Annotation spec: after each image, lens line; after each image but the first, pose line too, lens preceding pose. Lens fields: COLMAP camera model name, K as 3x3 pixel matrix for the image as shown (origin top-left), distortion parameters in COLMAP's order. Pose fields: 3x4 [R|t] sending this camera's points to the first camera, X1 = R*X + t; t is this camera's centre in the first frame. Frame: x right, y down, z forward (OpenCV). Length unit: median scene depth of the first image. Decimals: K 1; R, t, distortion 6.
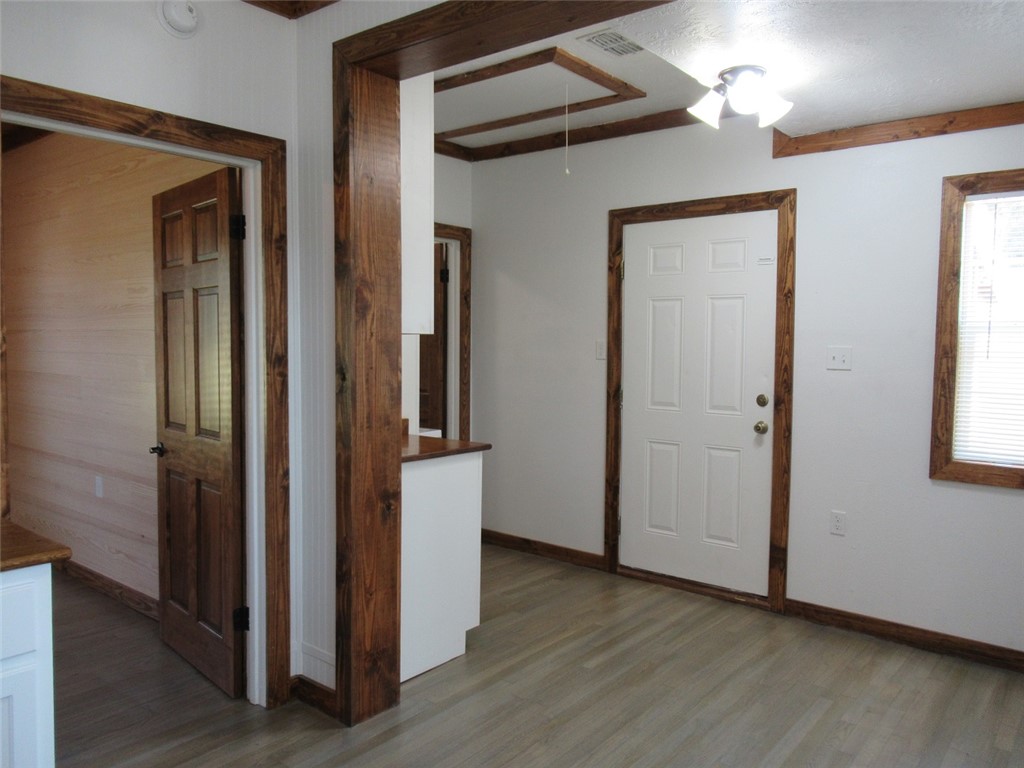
lens RADIAL K [[771.8, 0, 511.6], [0, 771.8, 382.4], [0, 0, 1]] dist [-0.007015, 0.002790]
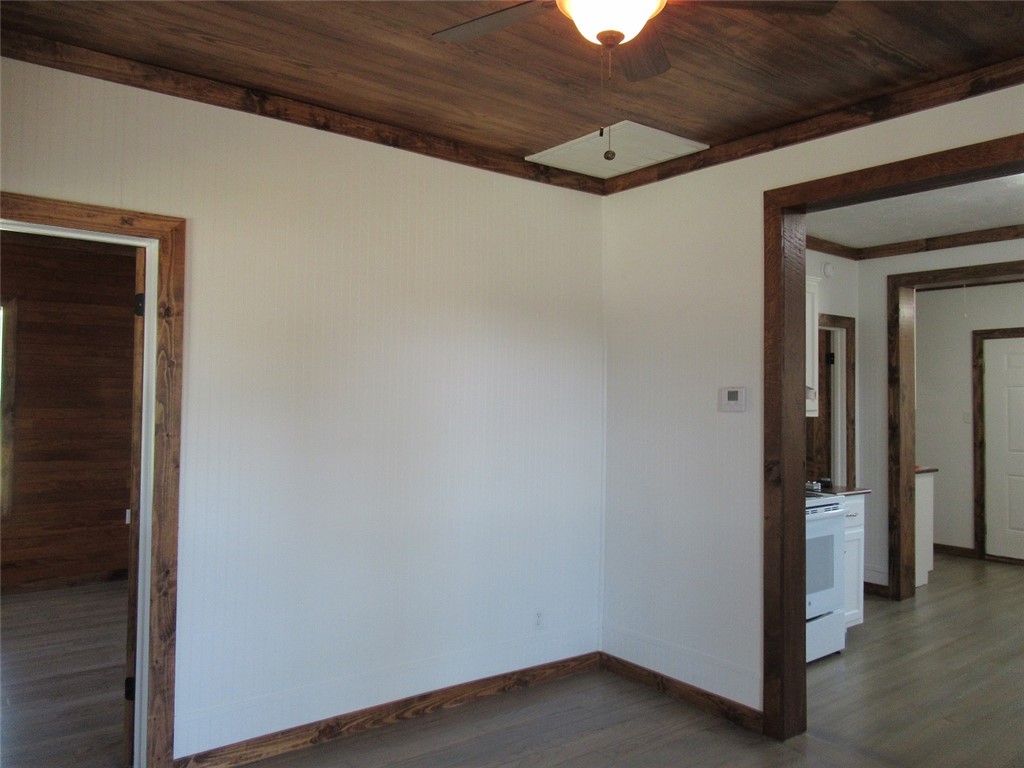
lens RADIAL K [[771.8, 0, 509.6], [0, 771.8, 383.5], [0, 0, 1]] dist [-0.007015, 0.002790]
pose [[0.976392, -0.006917, -0.215894, -0.473704], [-0.010657, 0.996728, -0.080129, 0.026933], [0.215742, 0.080538, 0.973123, -0.772152]]
